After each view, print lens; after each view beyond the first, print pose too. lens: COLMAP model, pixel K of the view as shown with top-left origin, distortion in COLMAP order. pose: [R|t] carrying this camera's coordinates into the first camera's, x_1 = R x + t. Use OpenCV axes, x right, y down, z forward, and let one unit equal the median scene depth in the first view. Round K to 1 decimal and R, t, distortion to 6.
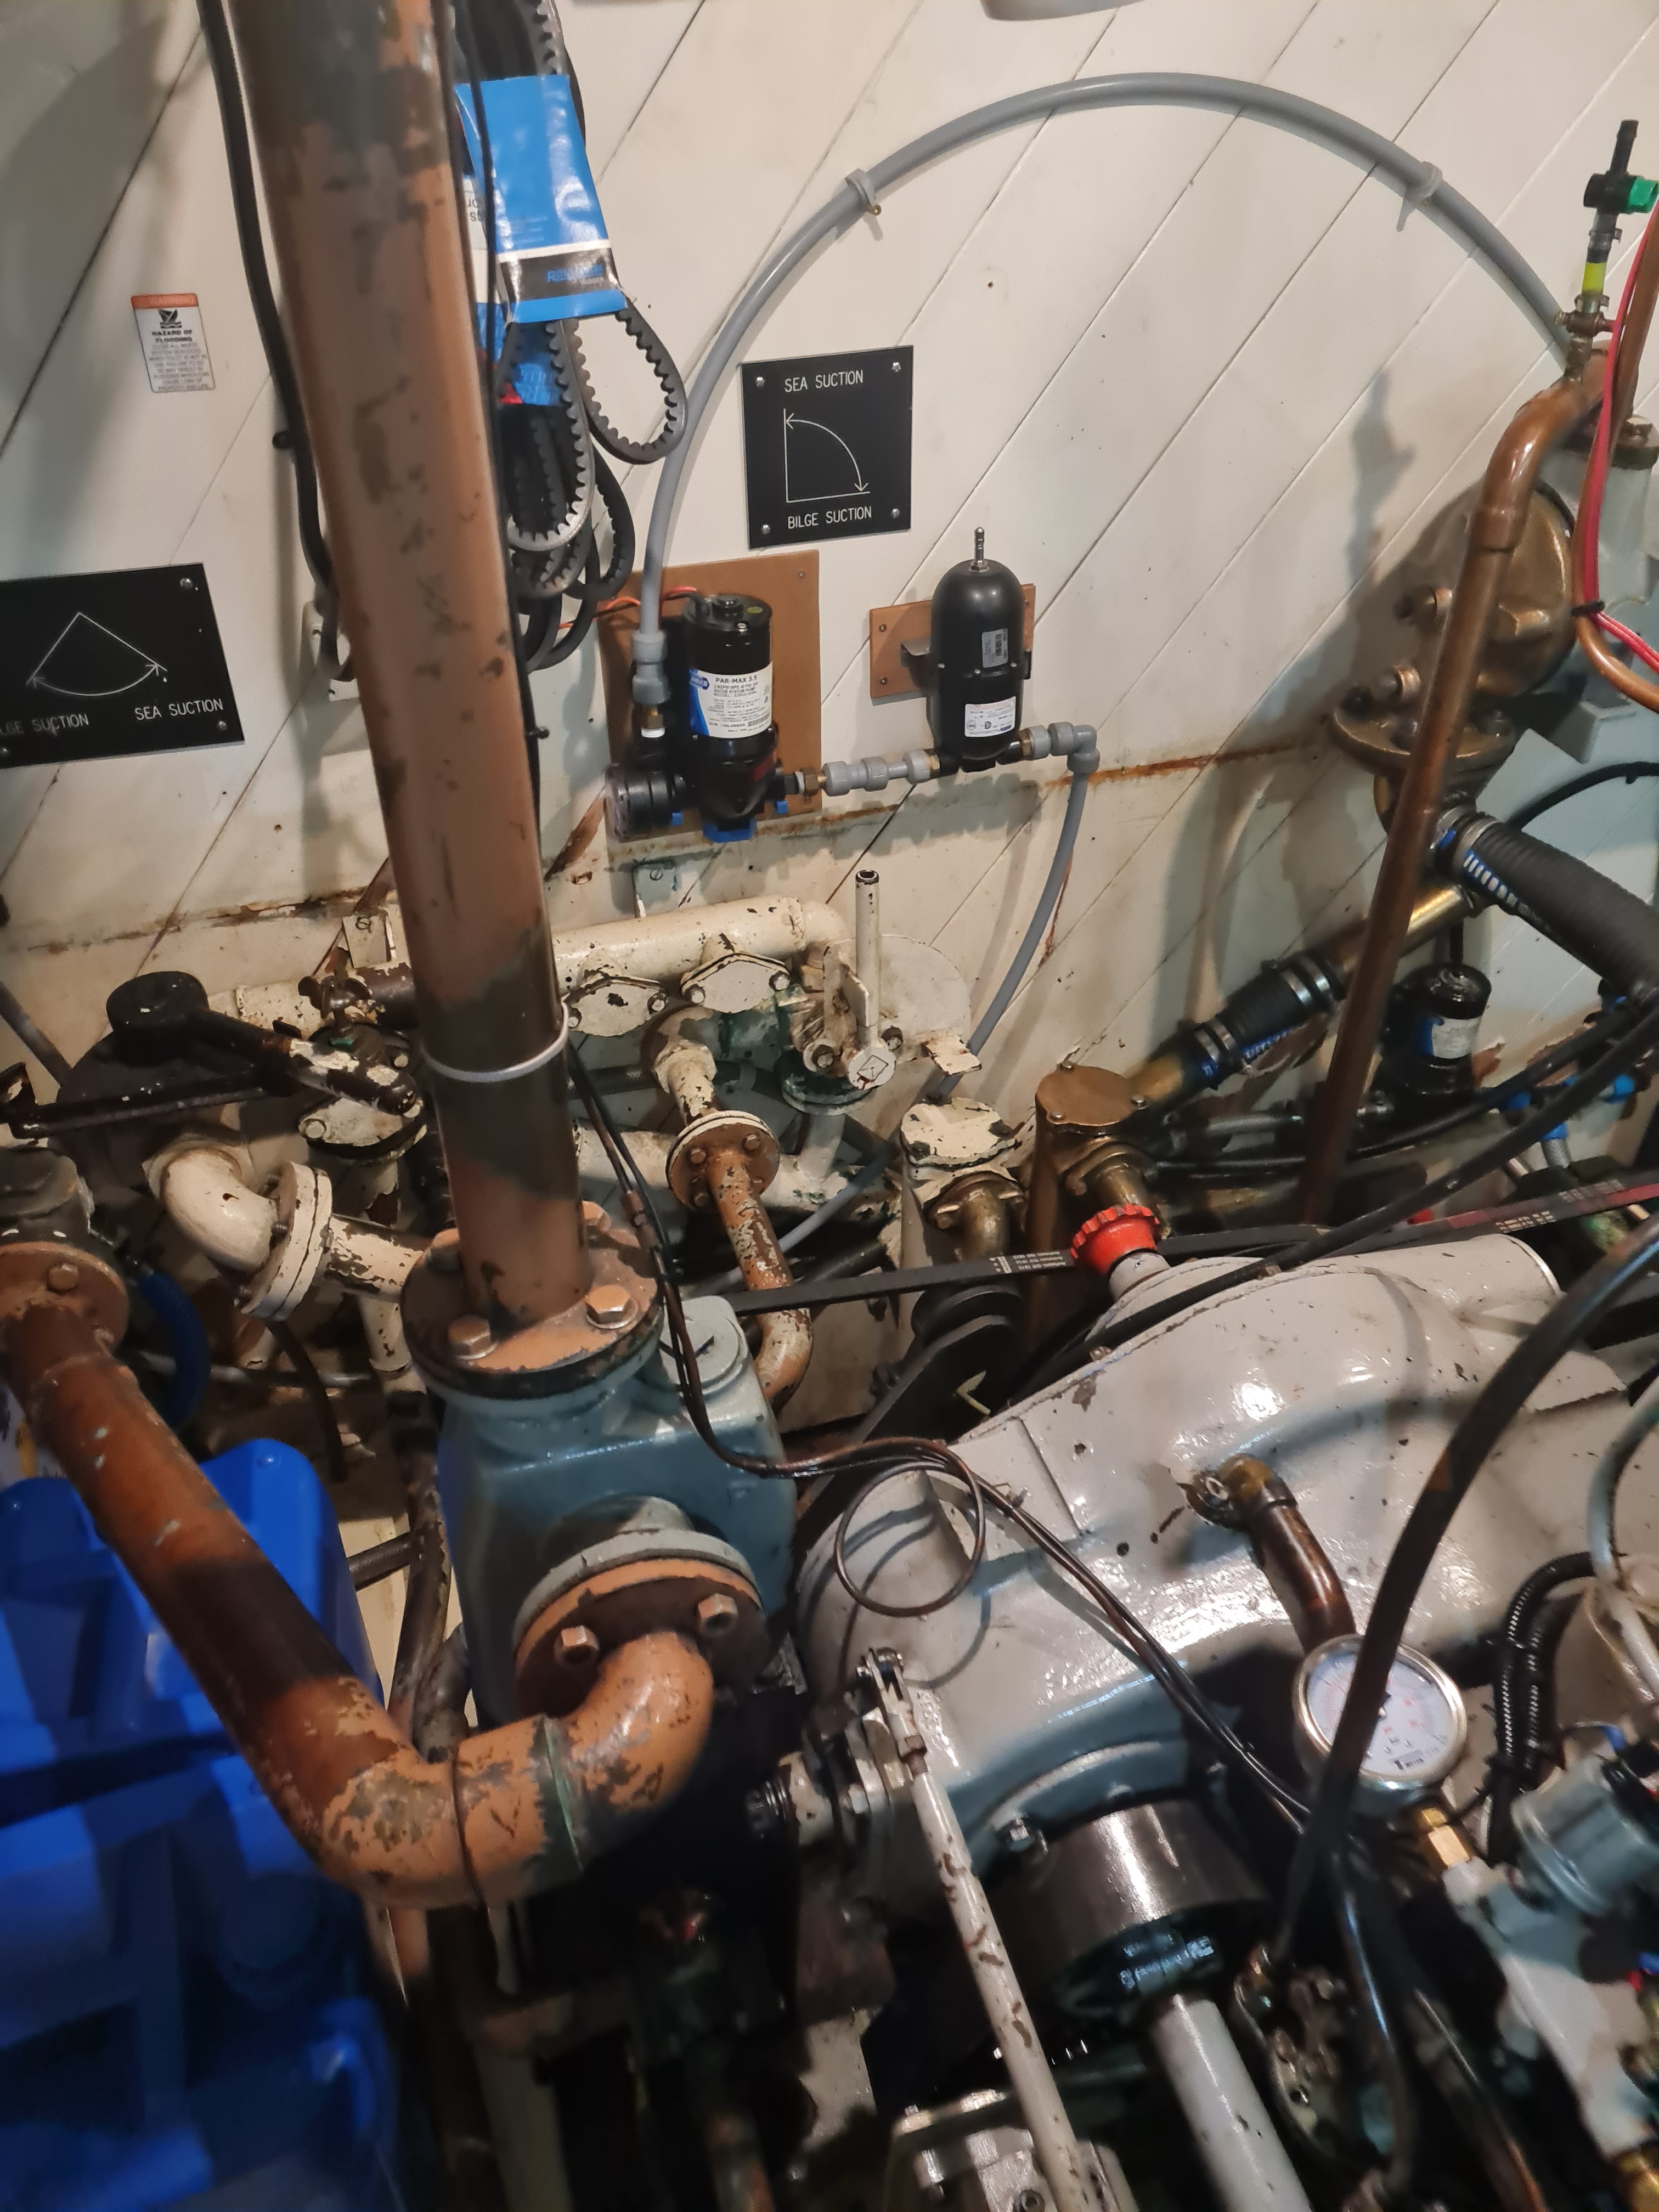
lens RADIAL K [[1643.5, 0, 808.2], [0, 1643.5, 1109.8], [0, 0, 1]] dist [0.036746, -0.006792]
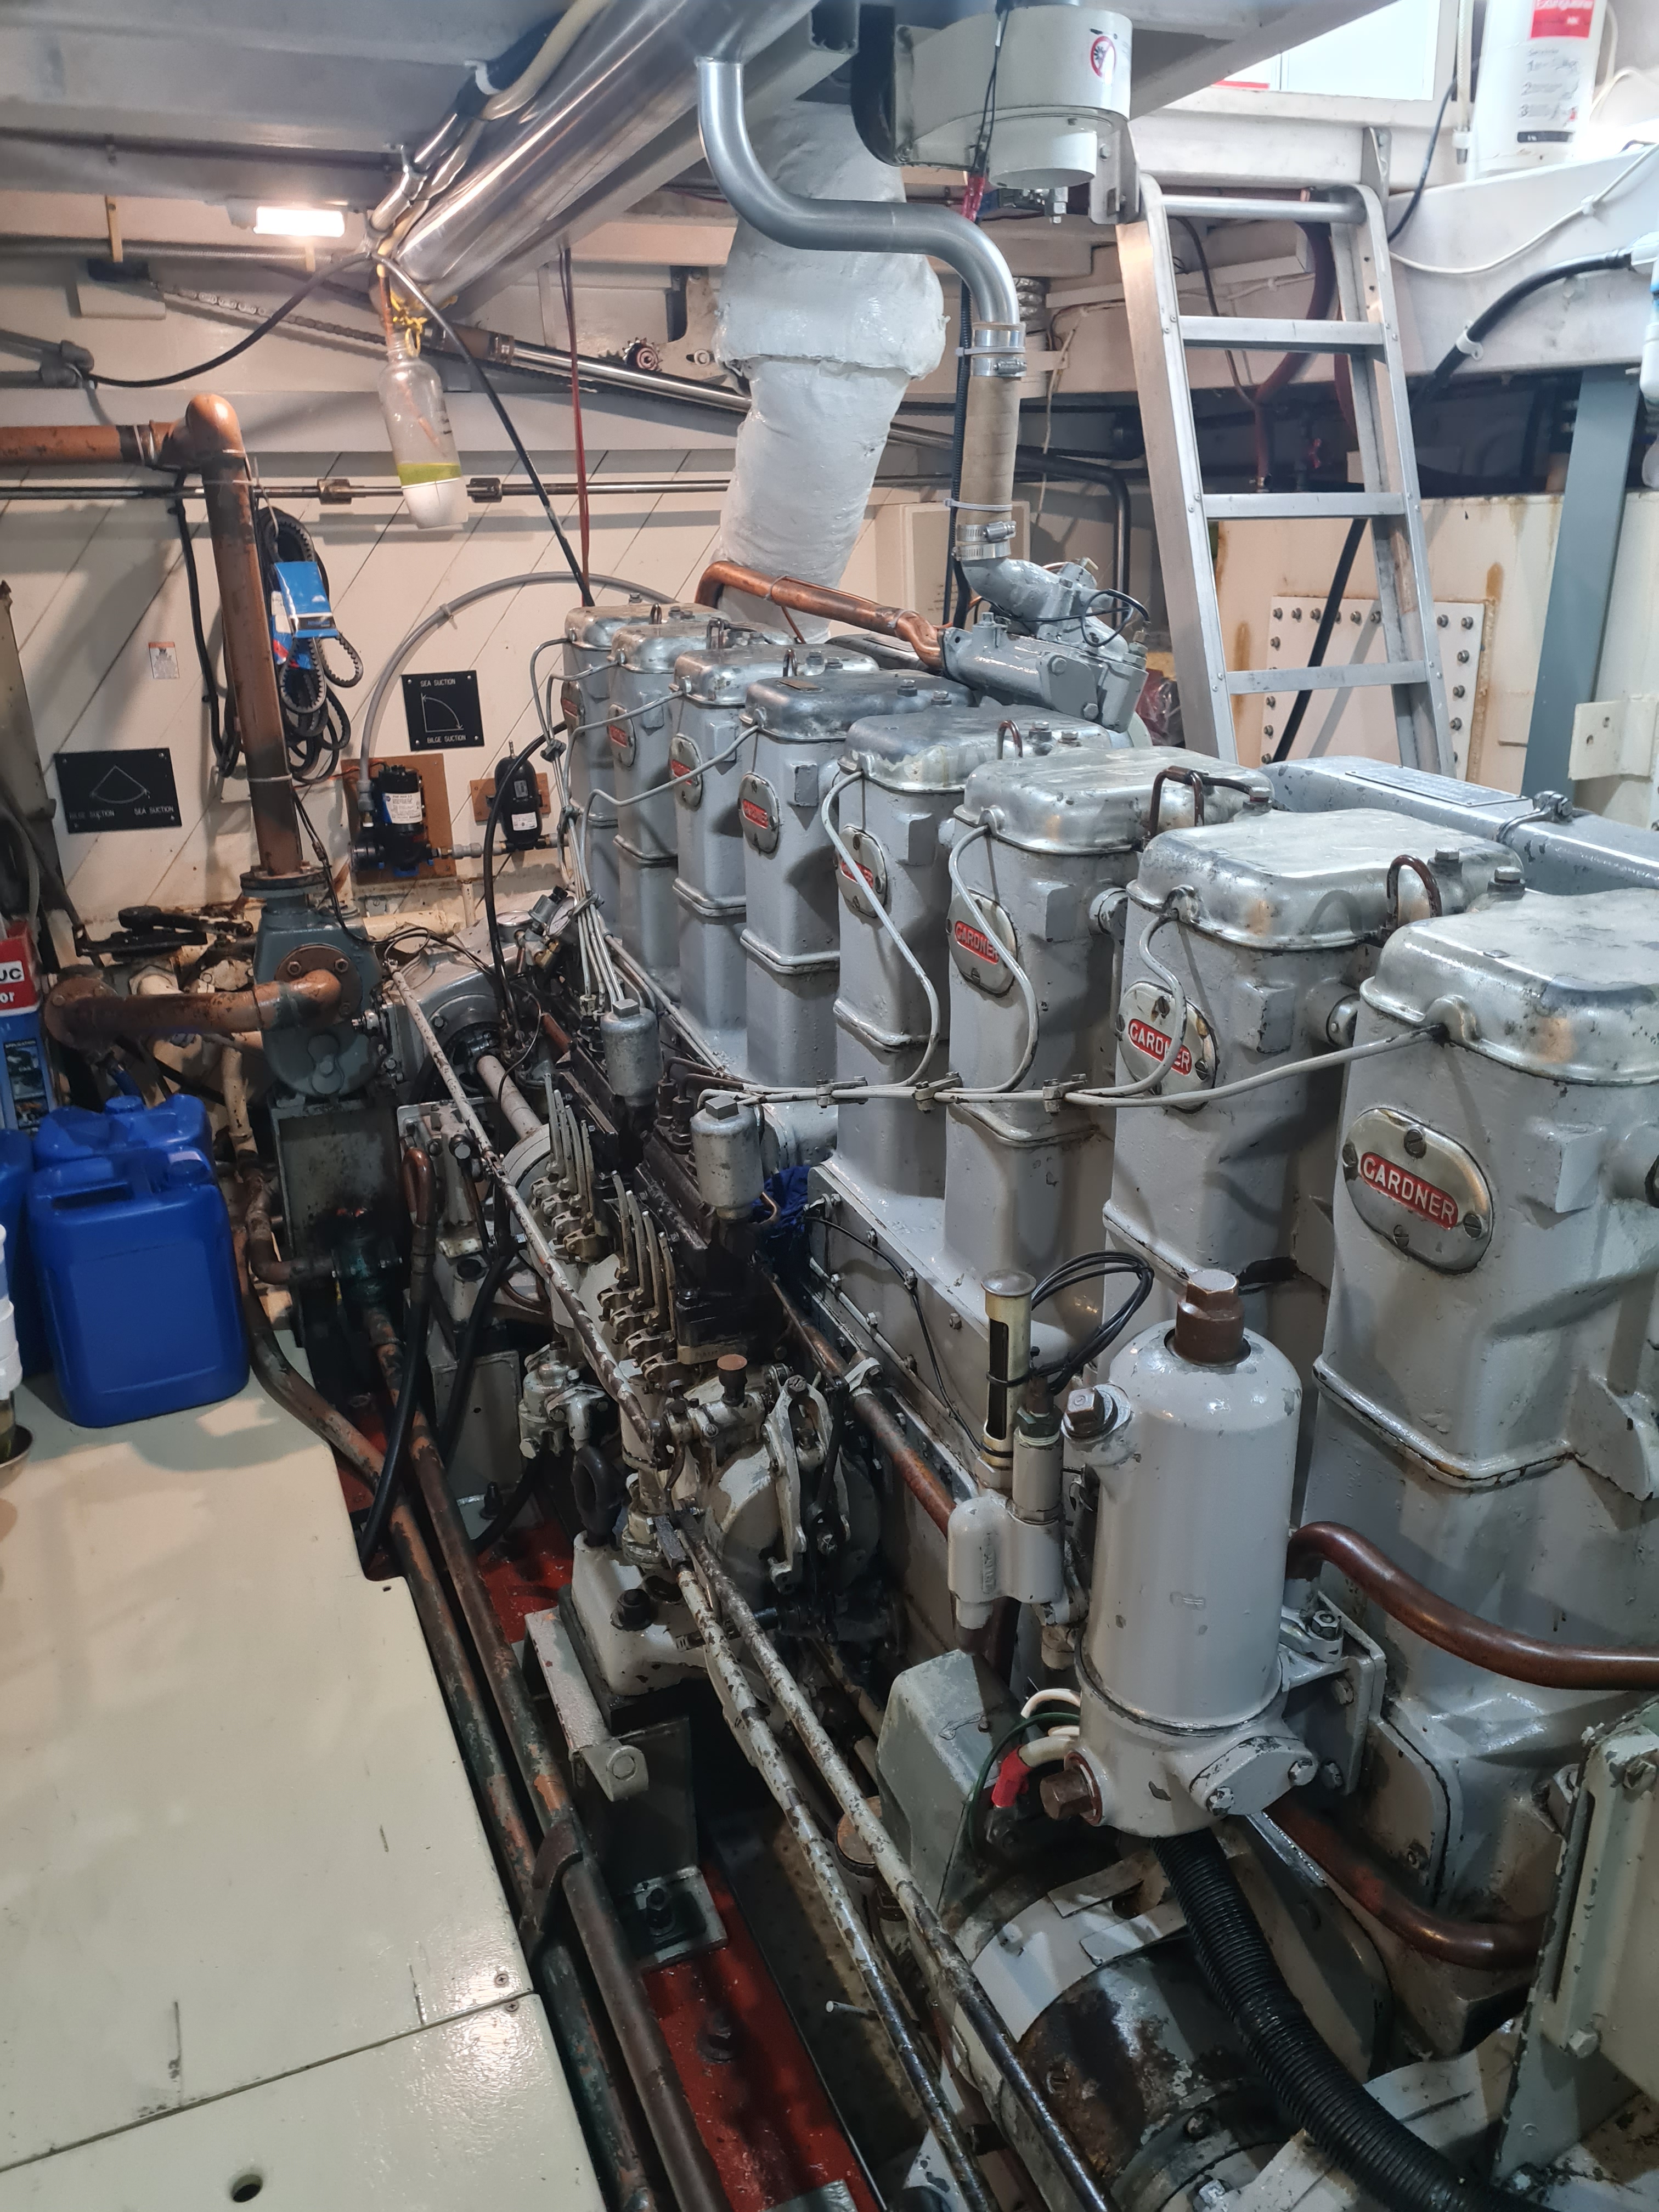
lens RADIAL K [[1643.5, 0, 845.3], [0, 1643.5, 1113.8], [0, 0, 1]] dist [0.036746, -0.006792]
pose [[0.993578, -0.055186, 0.098778, 0.319696], [0.083350, 0.947370, -0.309100, 0.927255], [-0.076521, 0.315349, 0.945886, -1.098912]]
